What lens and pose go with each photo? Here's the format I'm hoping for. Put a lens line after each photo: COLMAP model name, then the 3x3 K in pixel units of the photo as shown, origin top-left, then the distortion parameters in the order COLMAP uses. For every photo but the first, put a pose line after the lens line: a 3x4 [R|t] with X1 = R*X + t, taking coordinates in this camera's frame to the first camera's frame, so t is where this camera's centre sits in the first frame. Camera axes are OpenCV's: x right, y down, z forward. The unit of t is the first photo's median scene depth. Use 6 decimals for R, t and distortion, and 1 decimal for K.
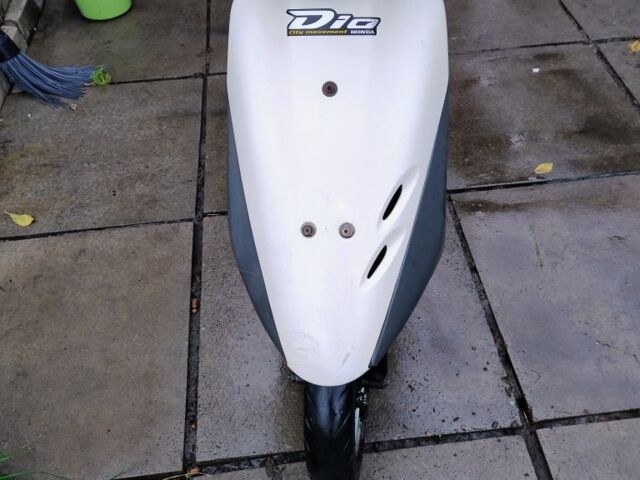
lens RADIAL K [[613.7, 0, 320.0], [0, 613.7, 240.0], [0, 0, 1]] dist [0.021576, 0.006047]
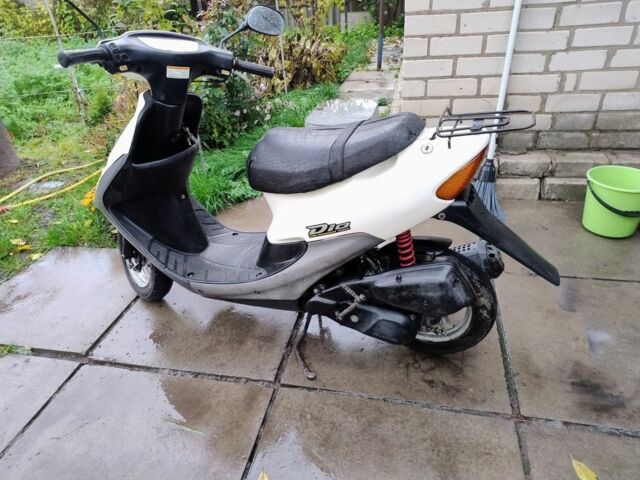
lens RADIAL K [[434.3, 0, 320.0], [0, 434.3, 240.0], [0, 0, 1]] dist [-0.000046, -0.000553]
pose [[-0.323315, 0.542726, -0.775188, 0.623007], [-0.645073, 0.472947, 0.600168, -0.695741], [0.692349, 0.694096, 0.197187, 0.698938]]
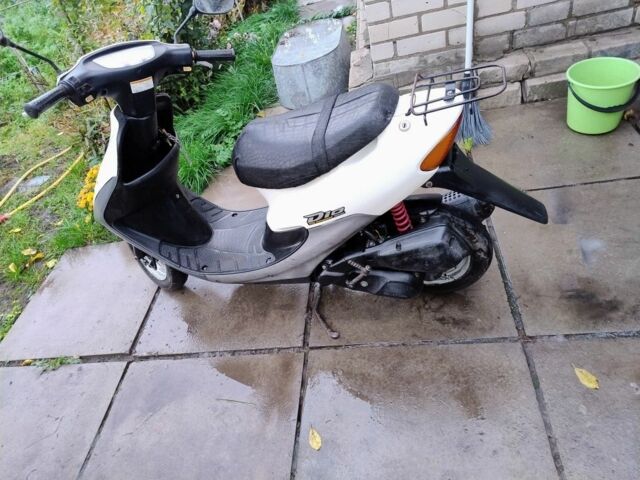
lens RADIAL K [[430.5, 0, 316.4], [0, 430.5, 241.3], [0, 0, 1]] dist [0.005147, -0.004010]
pose [[-0.191493, 0.736281, -0.649015, 0.582418], [-0.543770, 0.470907, 0.694666, -0.762088], [0.817095, 0.485939, 0.310192, 0.627799]]
